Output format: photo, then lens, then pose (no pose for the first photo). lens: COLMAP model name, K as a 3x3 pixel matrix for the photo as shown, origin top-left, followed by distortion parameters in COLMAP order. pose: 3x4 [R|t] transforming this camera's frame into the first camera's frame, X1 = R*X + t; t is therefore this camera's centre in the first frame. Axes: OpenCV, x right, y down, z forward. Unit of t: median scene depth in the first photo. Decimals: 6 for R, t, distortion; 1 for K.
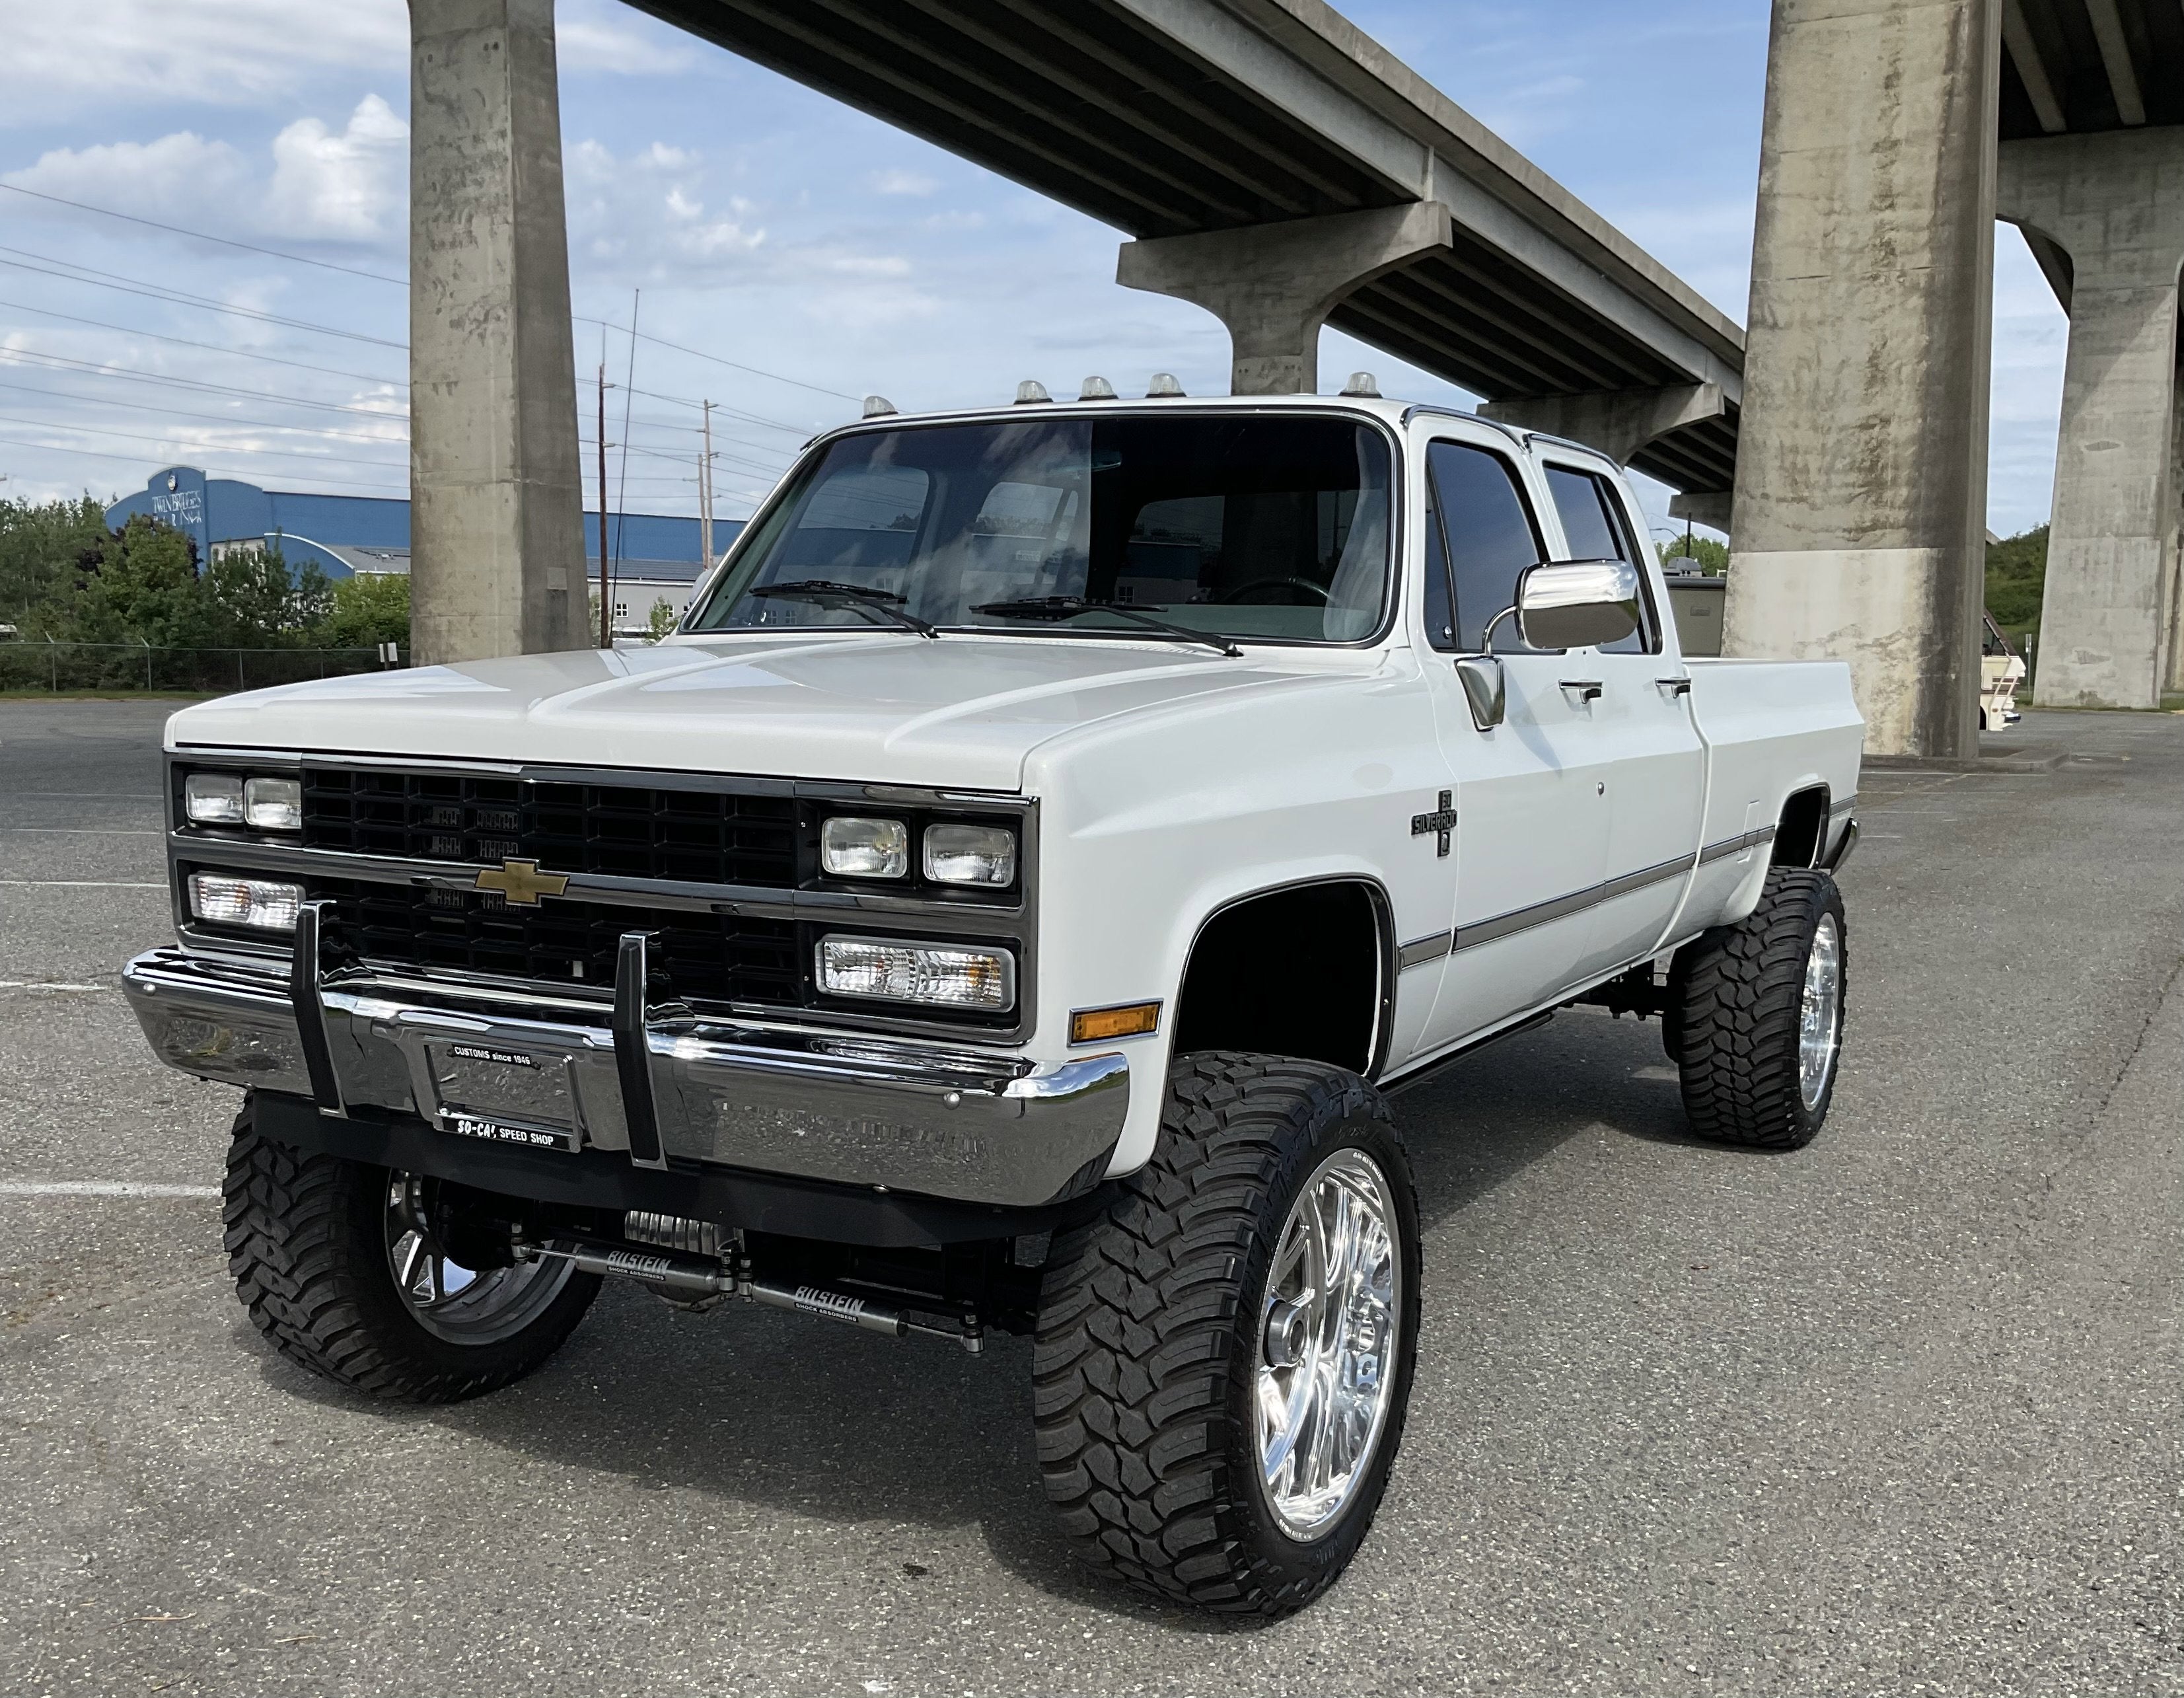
lens RADIAL K [[2233.0, 0, 1037.6], [0, 2233.0, 944.6], [0, 0, 1]] dist [0.008771, 0.000000]
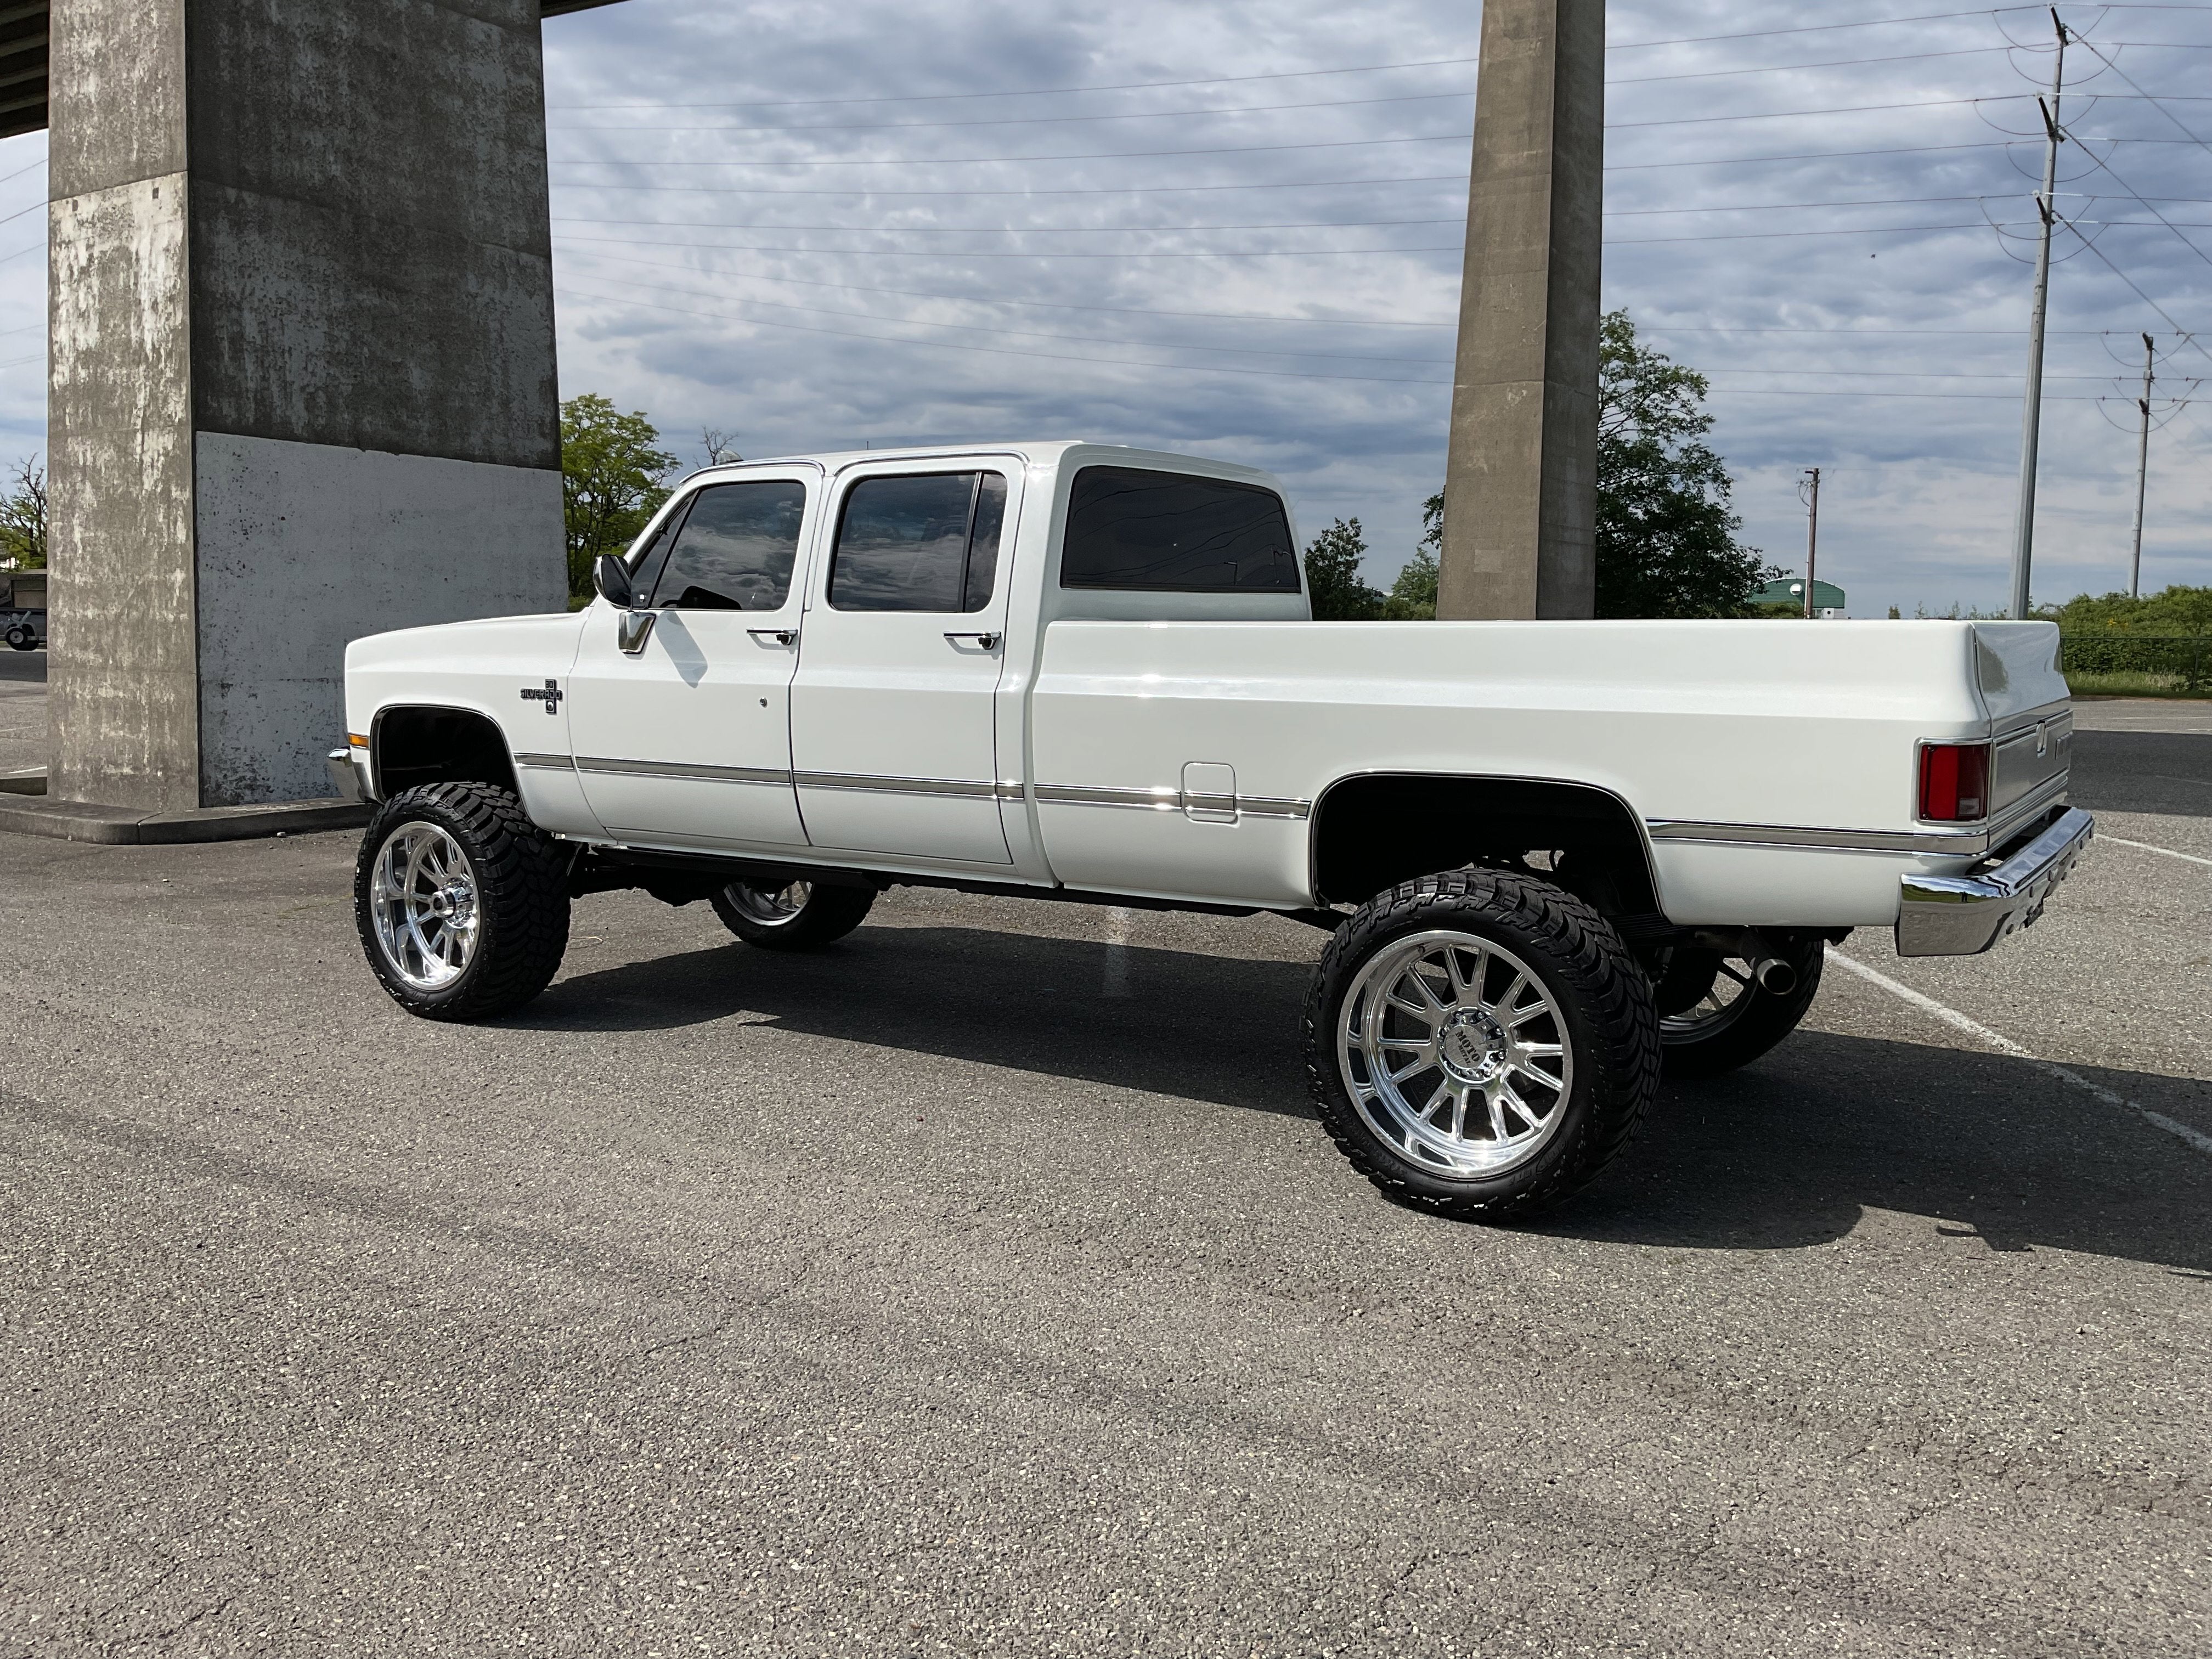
lens RADIAL K [[1861.8, 0, 1108.1], [0, 1861.8, 833.1], [0, 0, 1]] dist [0.051384, -0.108522]
pose [[-0.050280, 0.095801, -0.994130, 0.145085], [-0.141393, 0.984680, 0.102042, -0.013982], [0.988676, 0.145694, -0.035964, 0.127132]]
